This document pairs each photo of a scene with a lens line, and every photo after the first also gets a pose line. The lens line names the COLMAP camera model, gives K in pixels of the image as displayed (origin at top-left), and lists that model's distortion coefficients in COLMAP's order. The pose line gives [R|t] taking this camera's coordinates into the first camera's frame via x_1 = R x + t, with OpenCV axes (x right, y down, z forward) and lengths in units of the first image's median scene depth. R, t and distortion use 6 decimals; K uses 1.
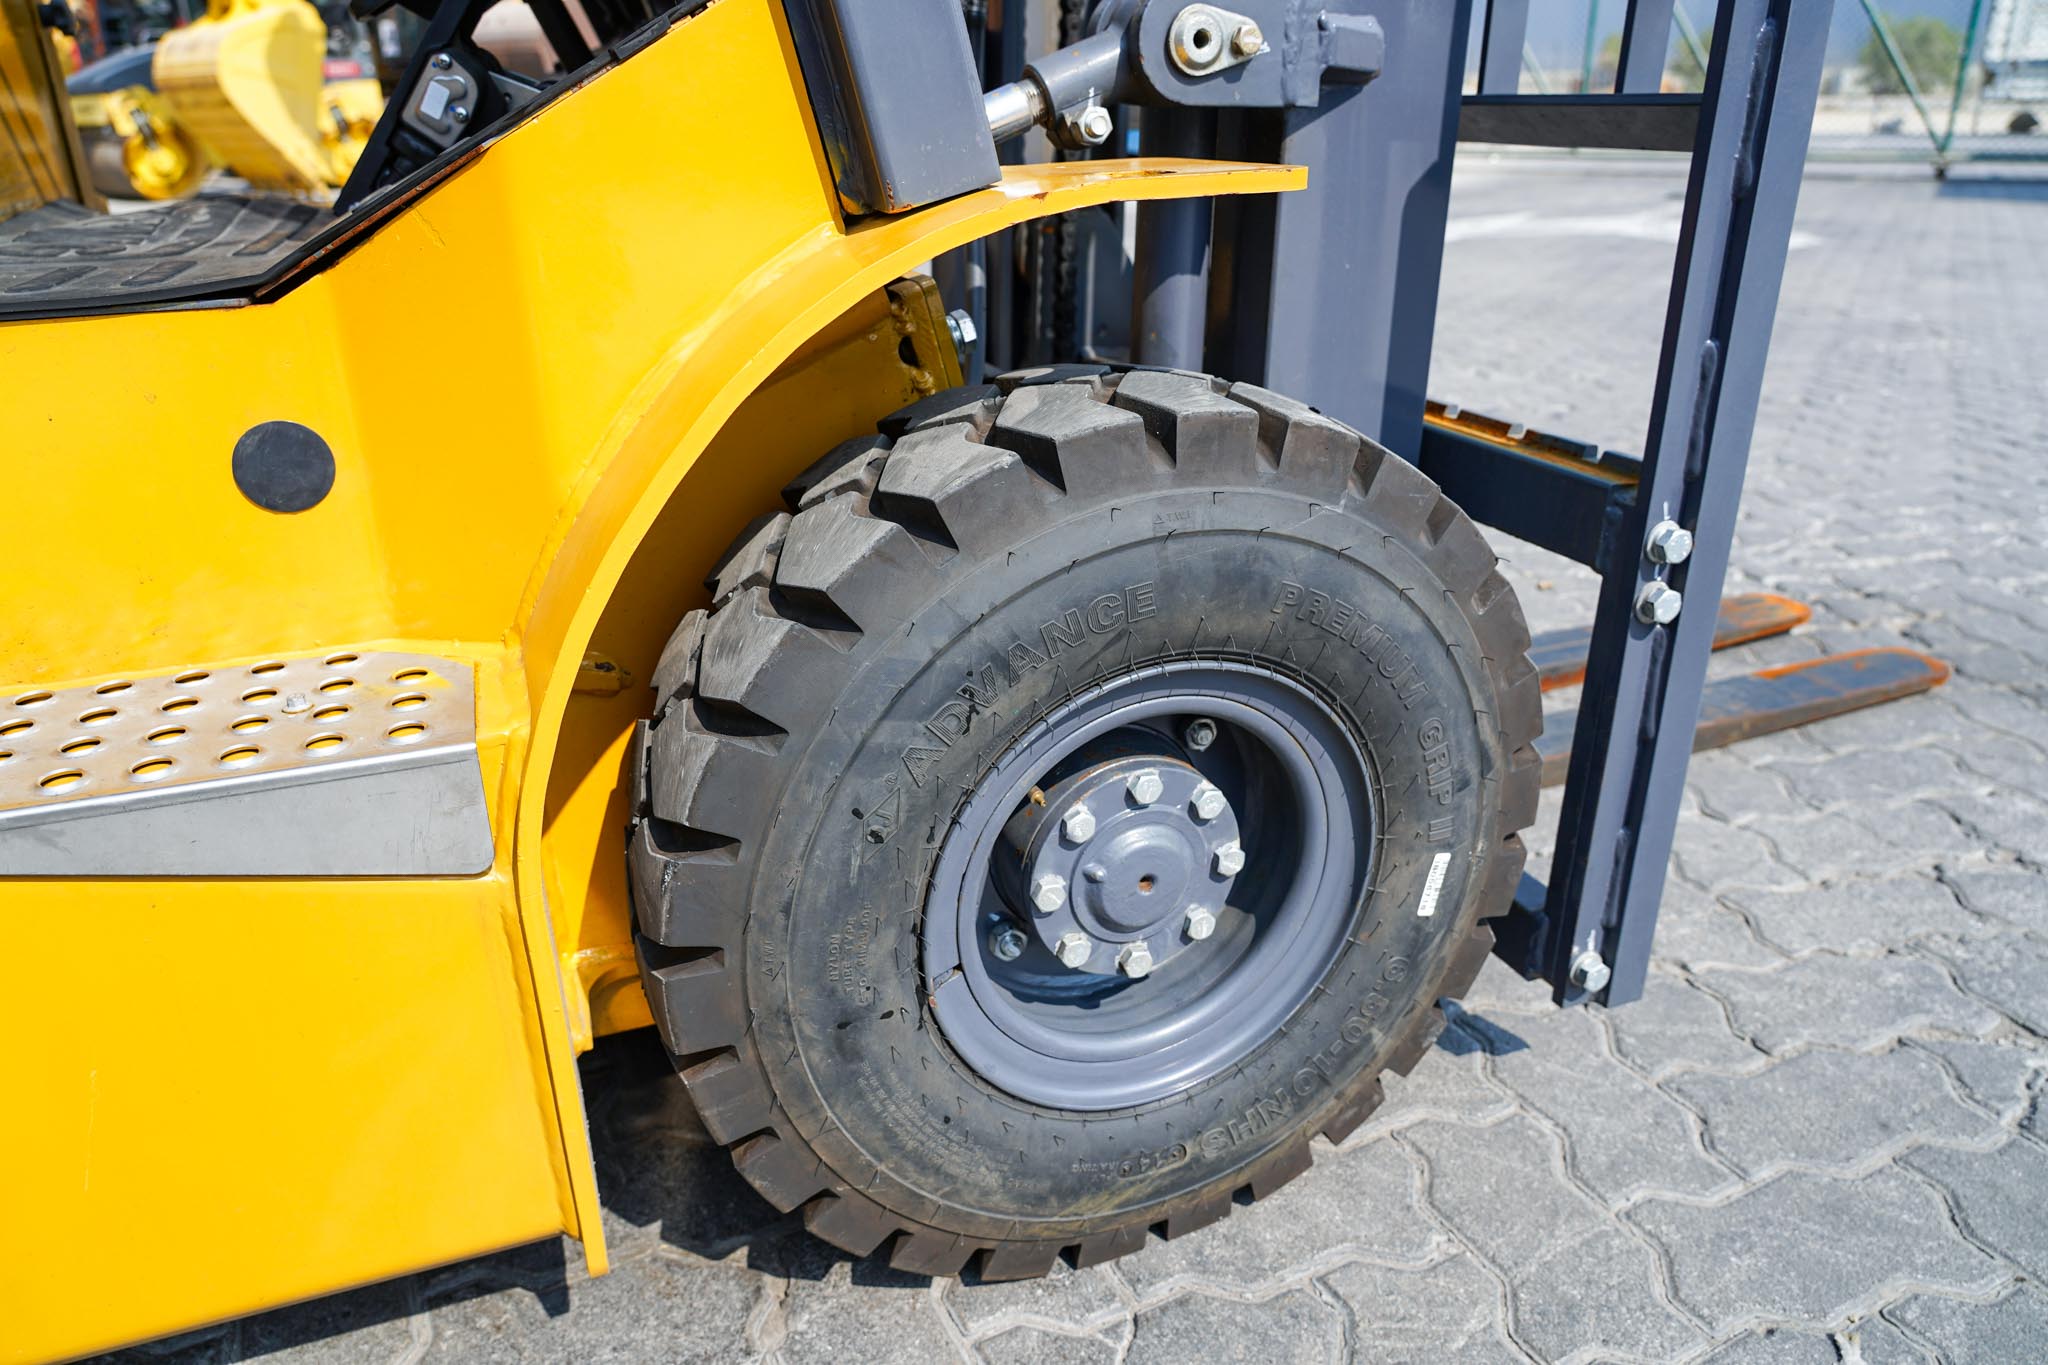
lens RADIAL K [[1383.8, 0, 1021.7], [0, 1383.8, 672.8], [0, 0, 1]] dist [-0.033609, 0.018405]
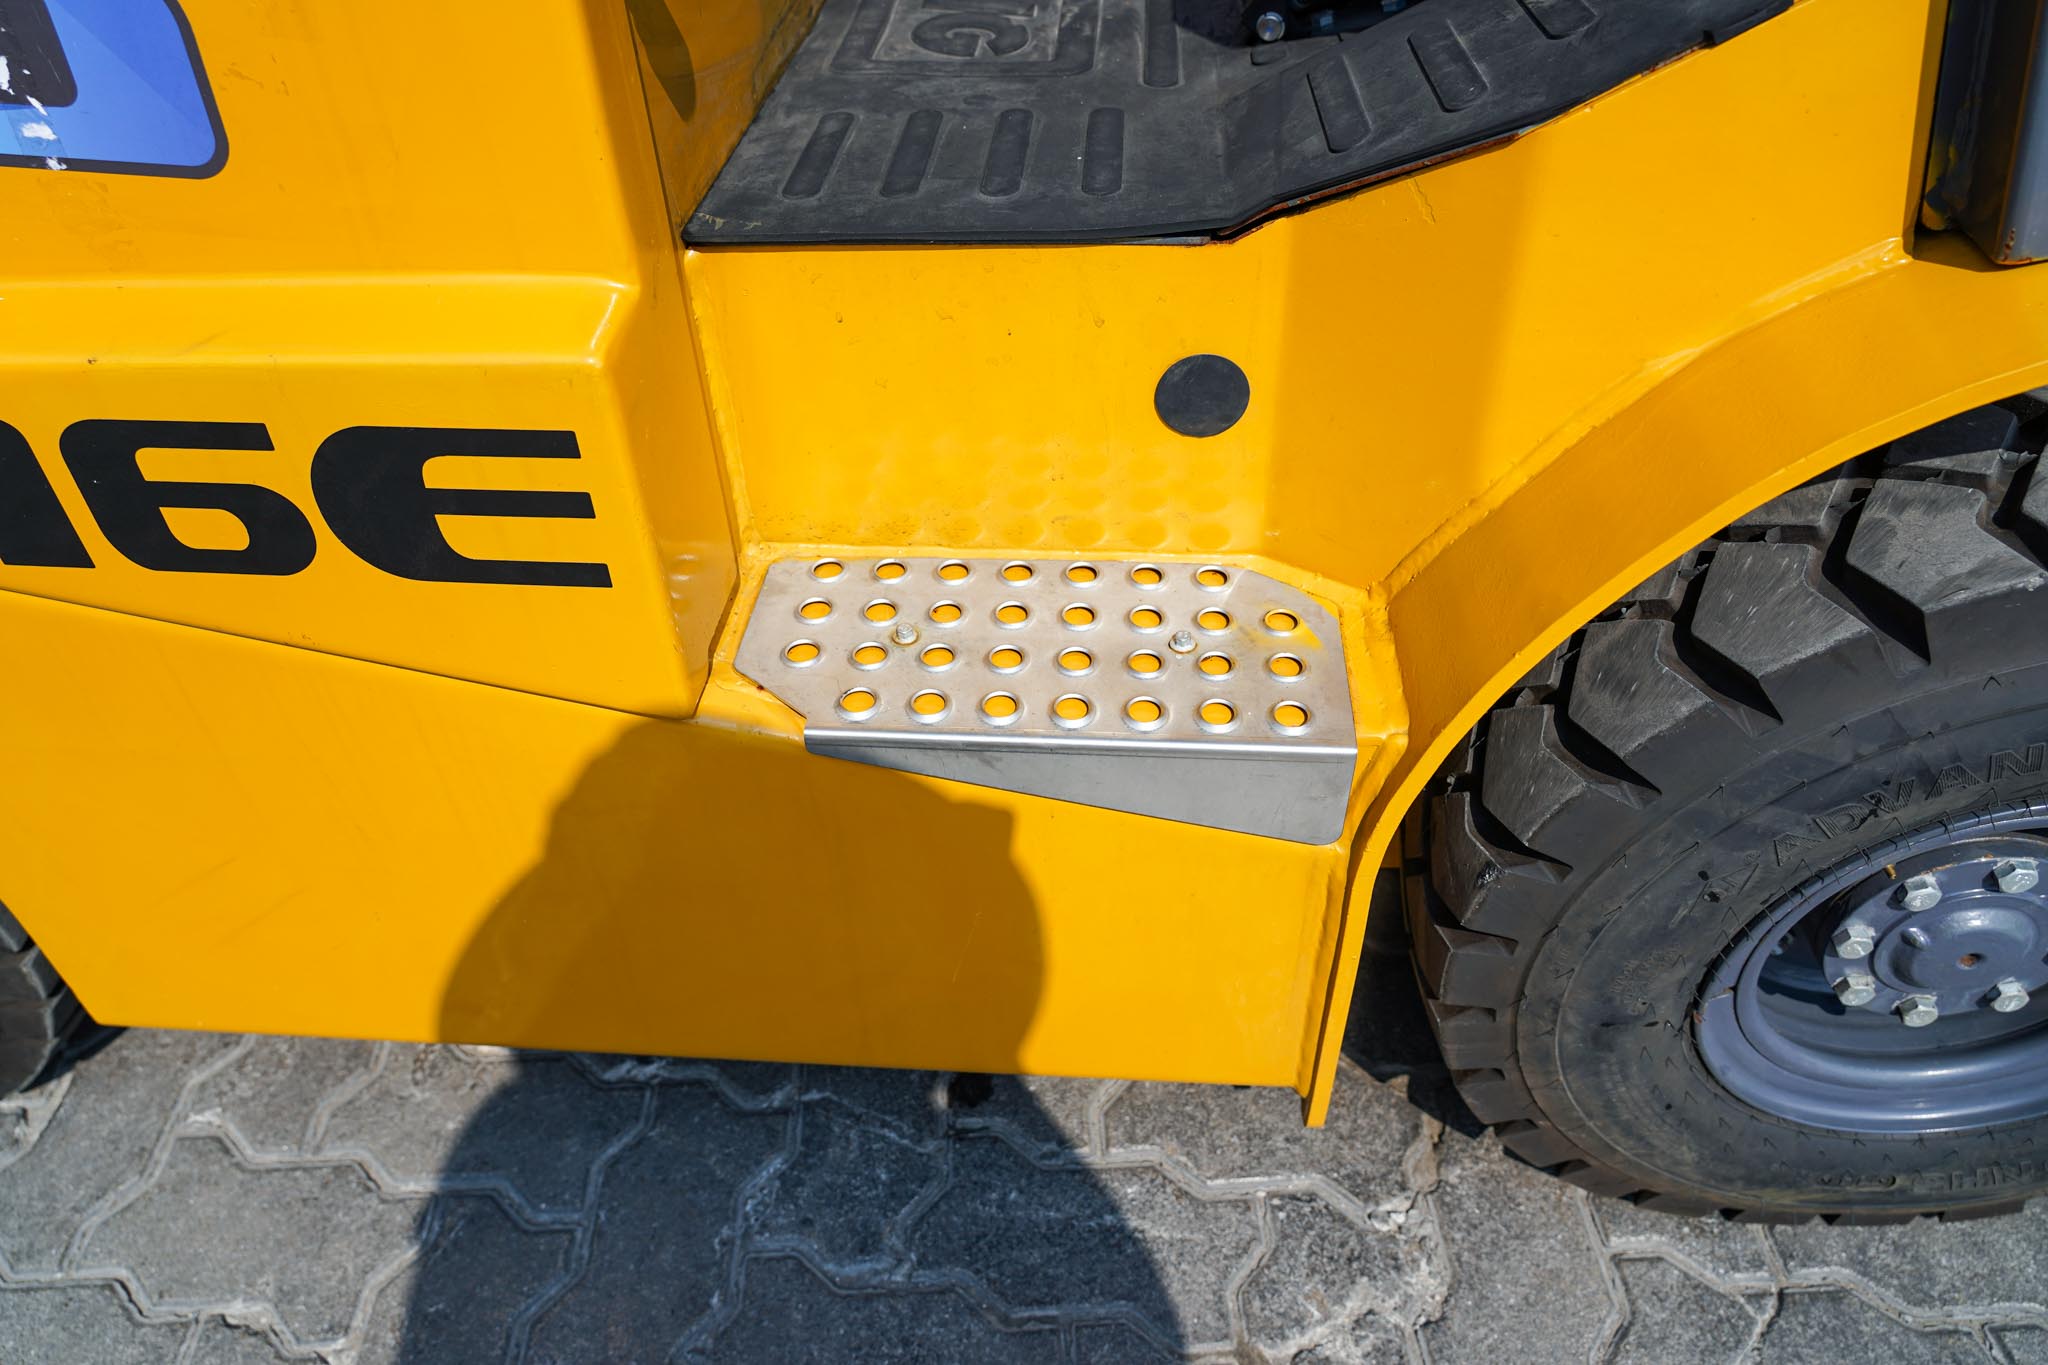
lens RADIAL K [[1383.8, 0, 1022.4], [0, 1383.8, 665.7], [0, 0, 1]] dist [-0.033609, 0.018405]
pose [[0.906491, 0.265518, -0.328291, -0.208790], [-0.141496, 0.923599, 0.356293, -0.233449], [0.397811, -0.276524, 0.874803, 0.013880]]
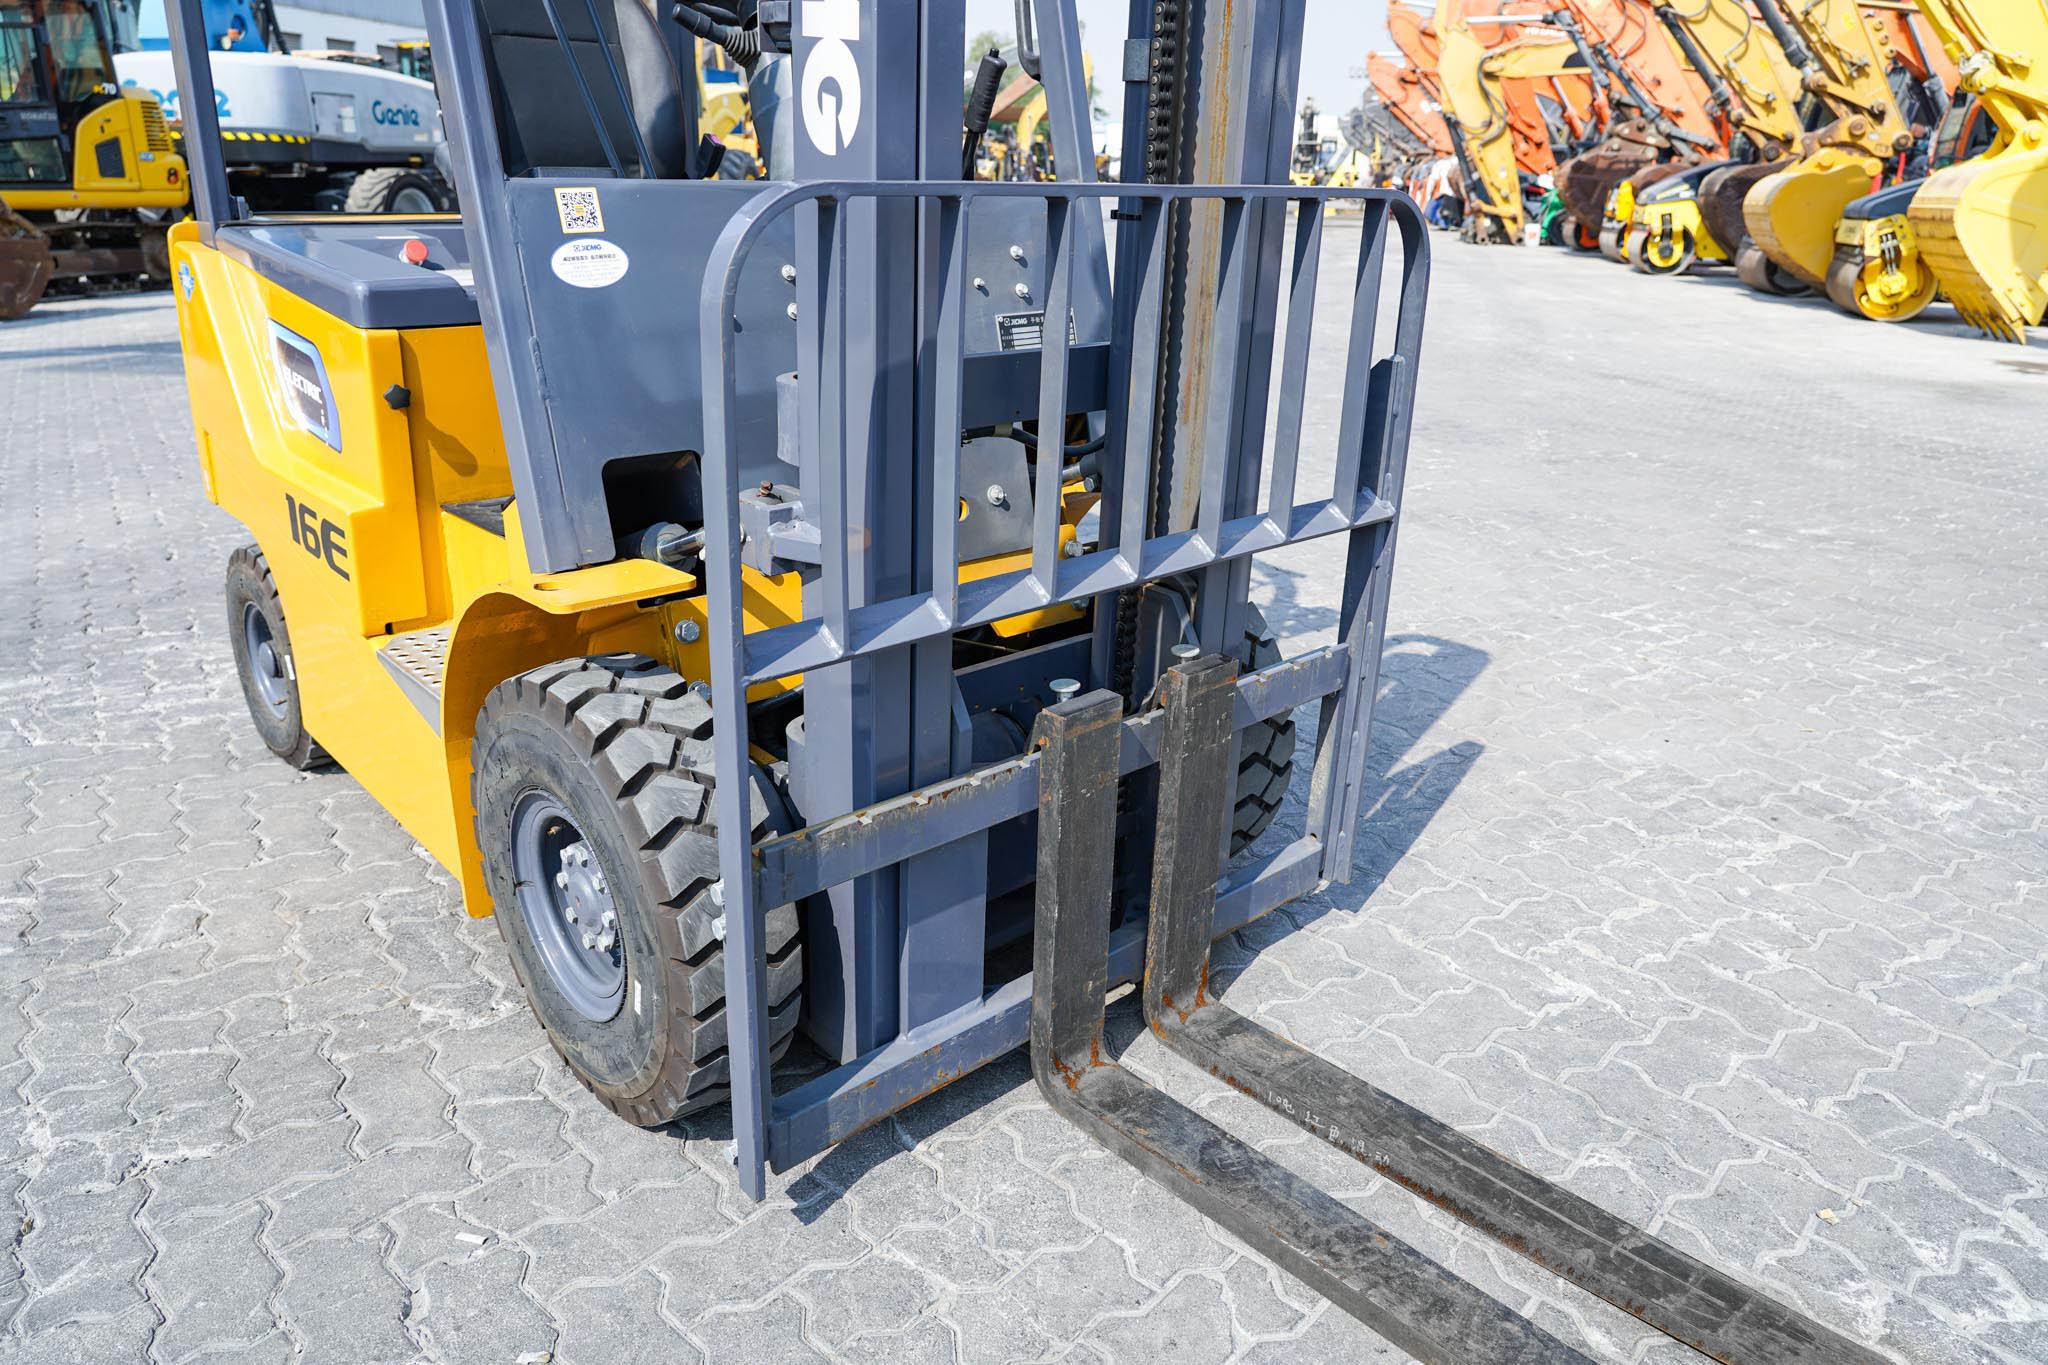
lens RADIAL K [[1383.8, 0, 1022.5], [0, 1383.8, 670.3], [0, 0, 1]] dist [-0.033609, 0.018405]
pose [[0.361271, 0.335071, -0.870179, 1.802603], [-0.378574, 0.905541, 0.191515, -0.724561], [0.852153, 0.260238, 0.453995, 0.485801]]
